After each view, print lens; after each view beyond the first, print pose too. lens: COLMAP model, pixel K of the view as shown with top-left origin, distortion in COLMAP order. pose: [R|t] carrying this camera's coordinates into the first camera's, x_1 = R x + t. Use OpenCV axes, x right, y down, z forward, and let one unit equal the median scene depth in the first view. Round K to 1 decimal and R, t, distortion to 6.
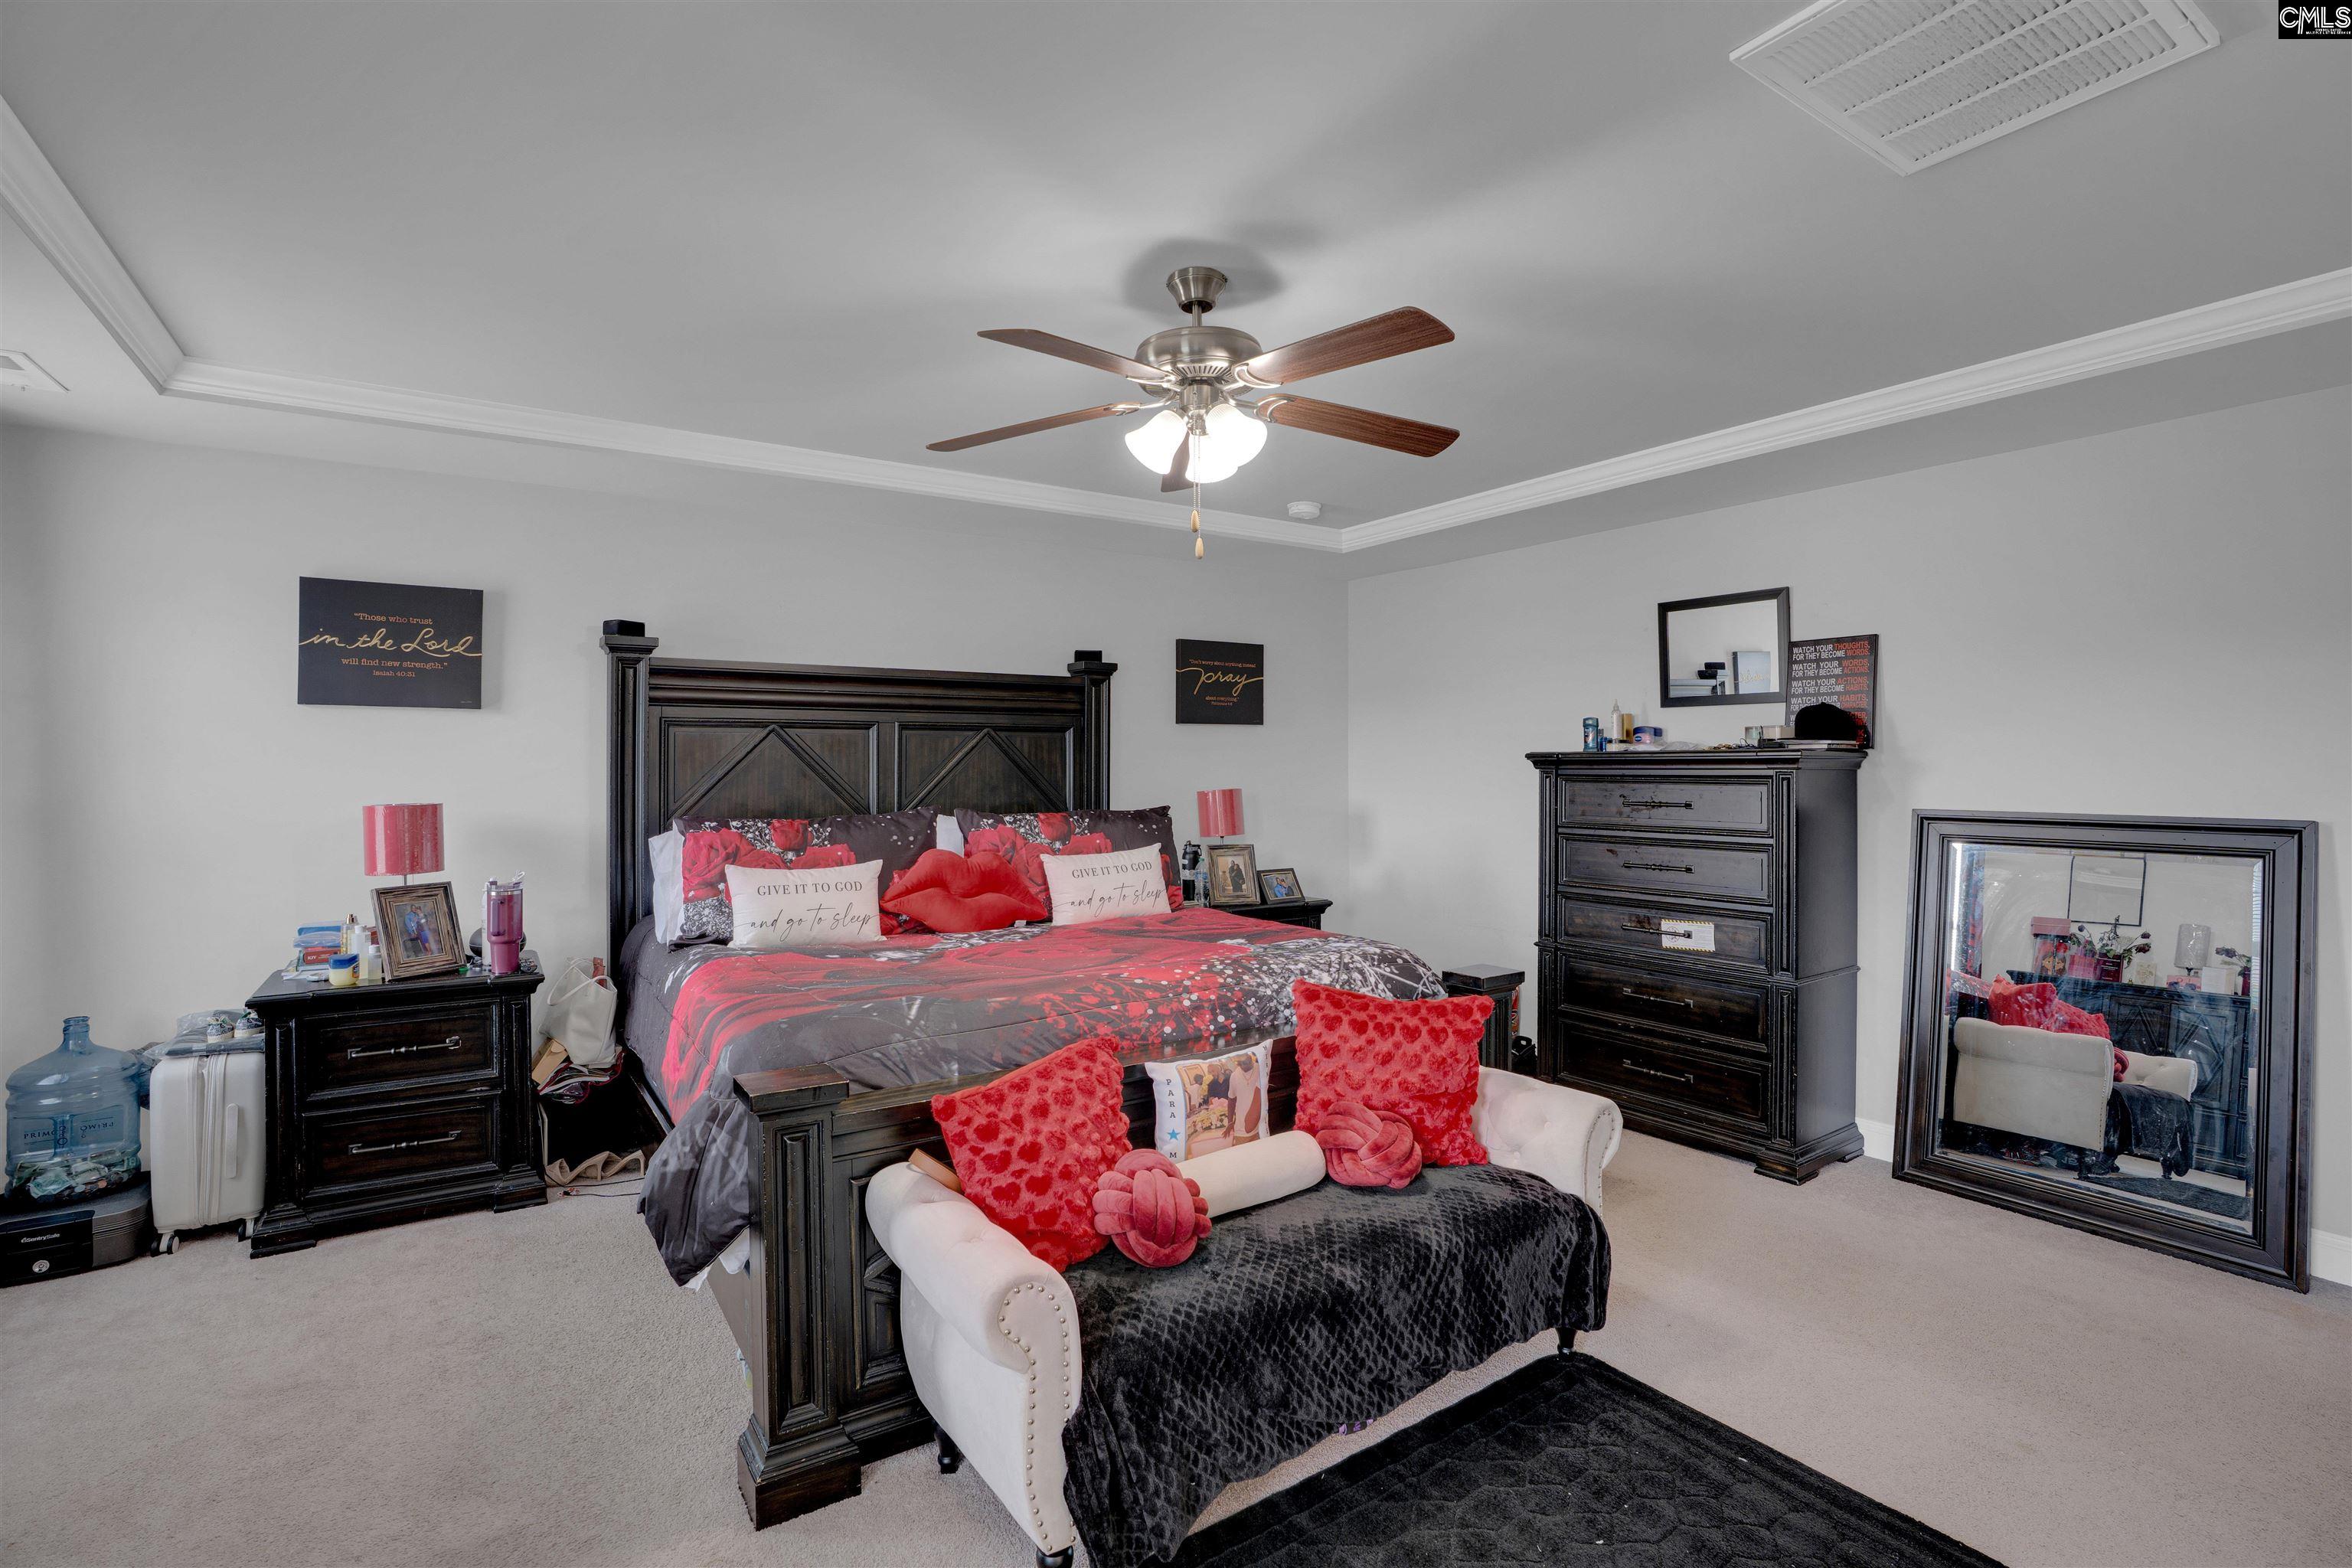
lens RADIAL K [[1074.6, 0, 1184.1], [0, 1074.6, 780.6], [0, 0, 1]] dist [-0.073762, 0.027130]
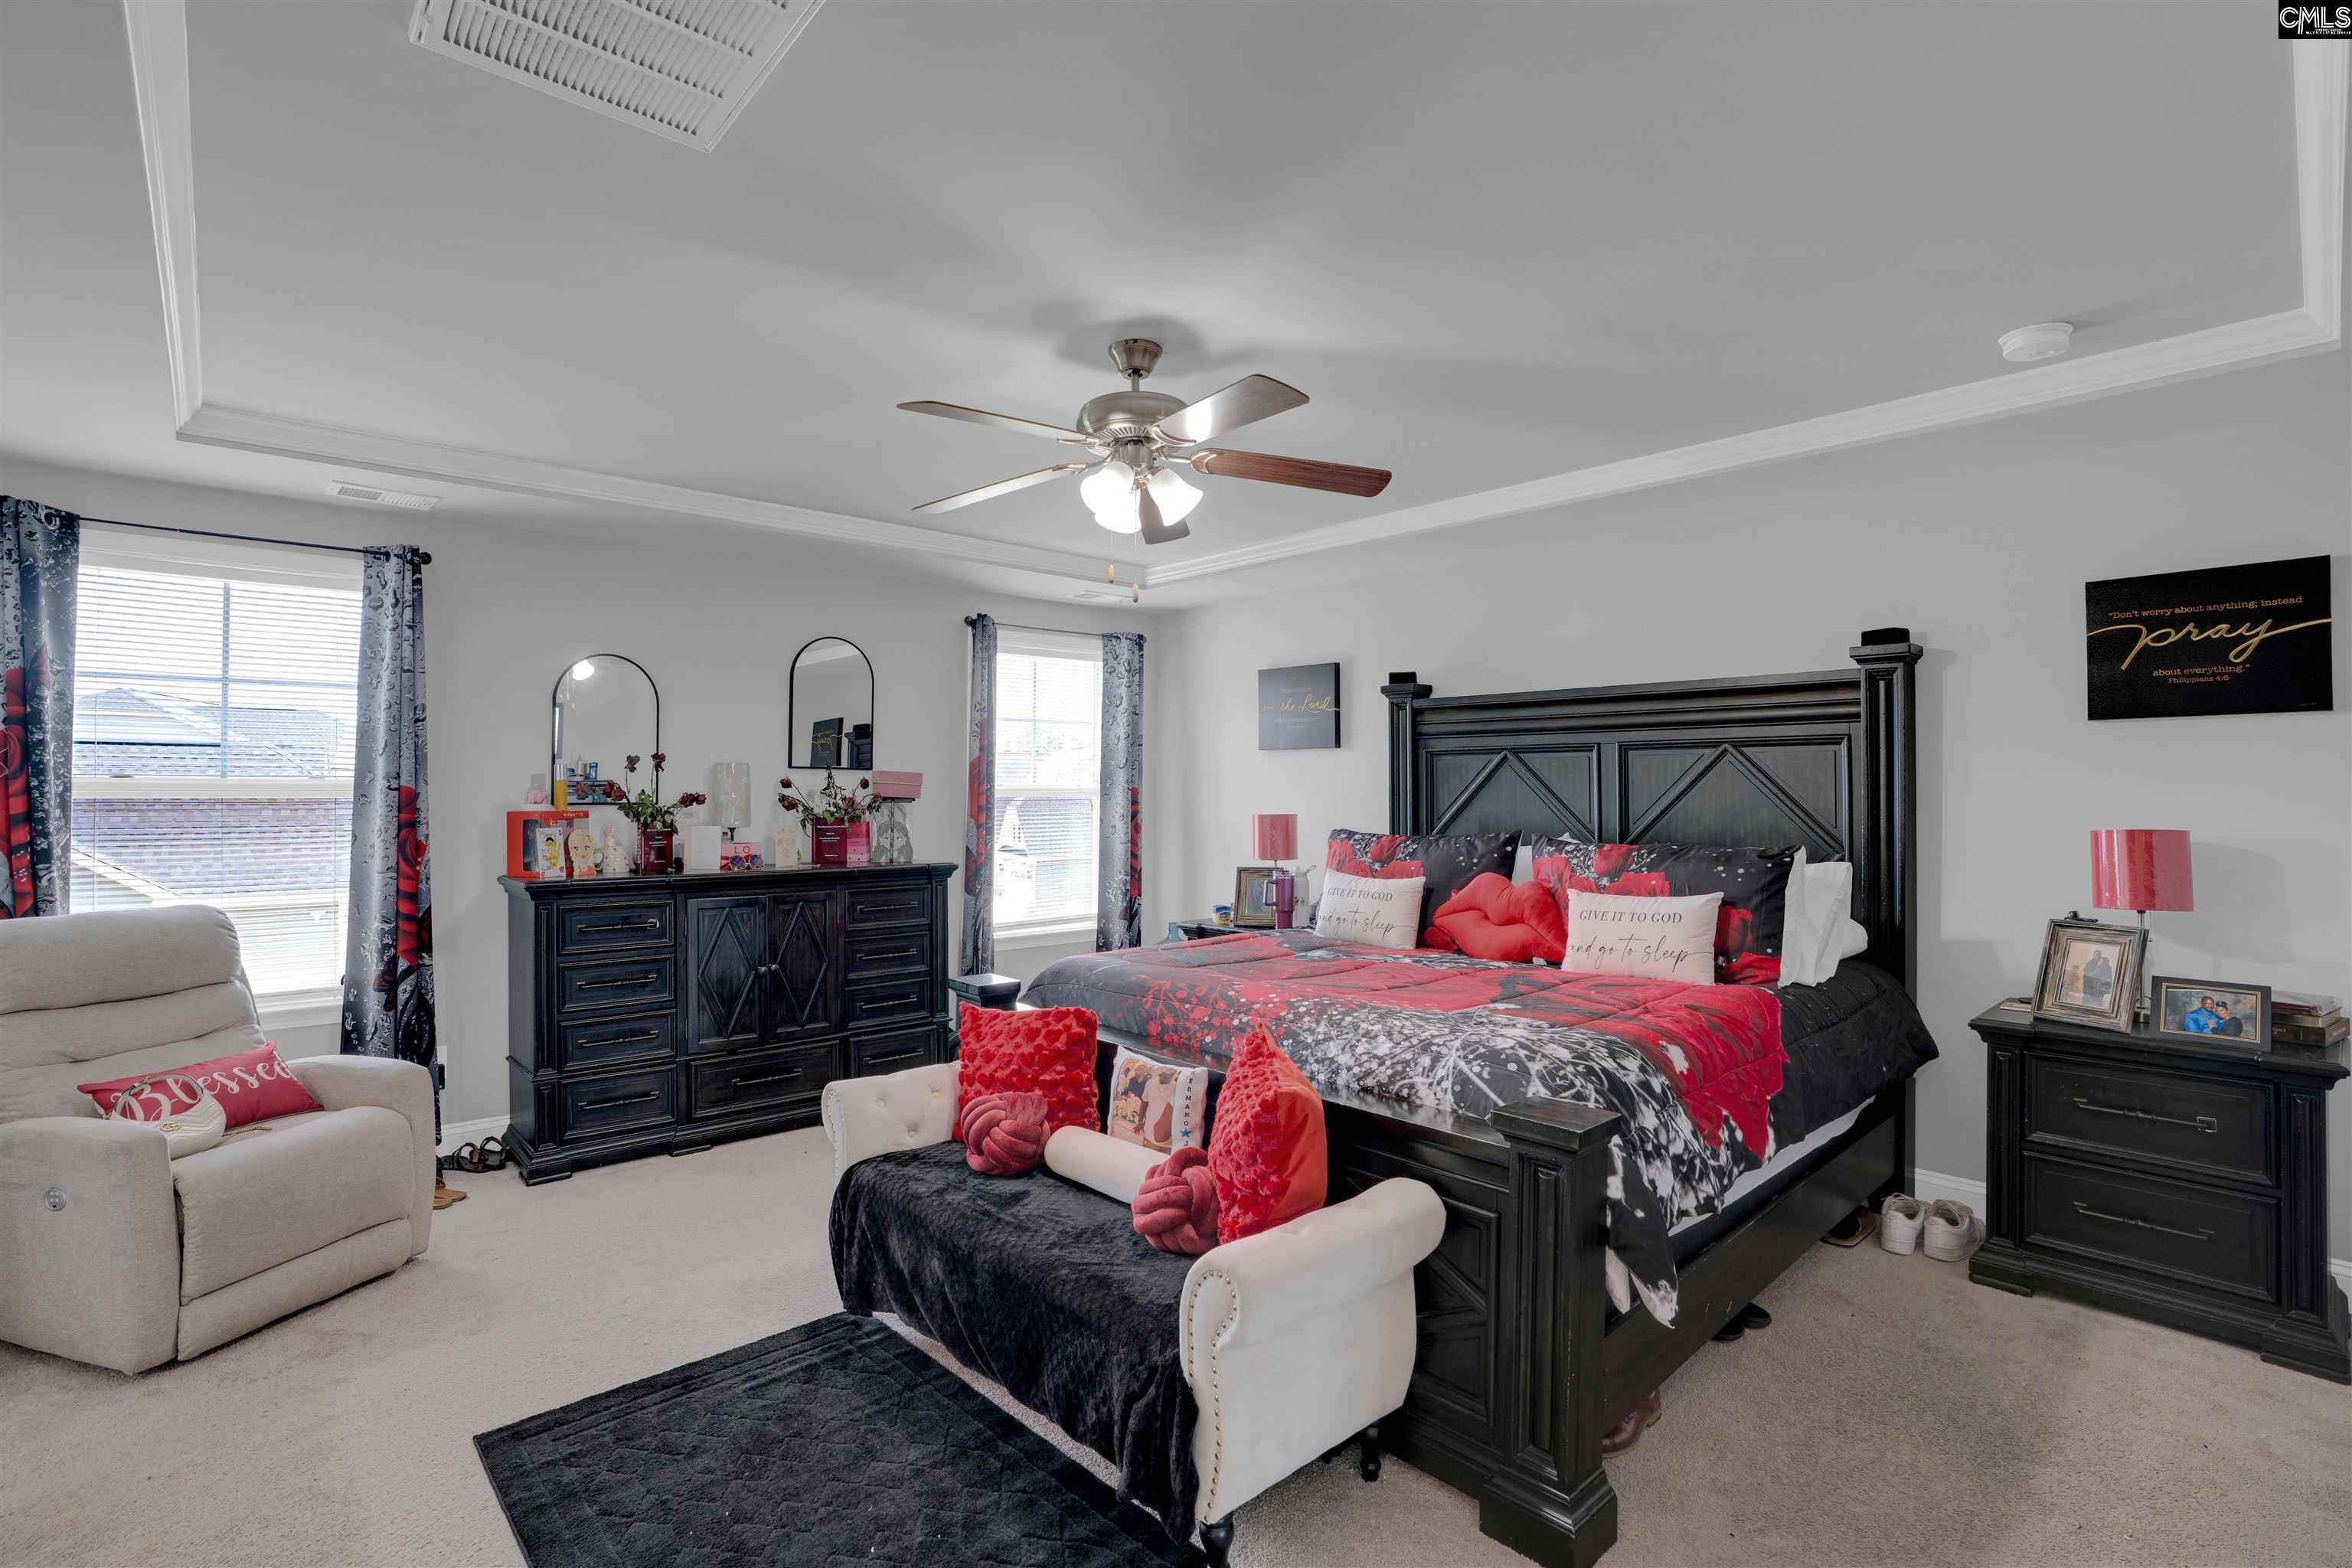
lens RADIAL K [[1097.1, 0, 1153.1], [0, 1097.1, 772.2], [0, 0, 1]] dist [-0.074370, 0.019157]
pose [[0.140732, -0.013949, -0.989949, 0.695814], [-0.013894, 0.999774, -0.016062, -0.008492], [0.989950, 0.016015, 0.140507, 0.523935]]
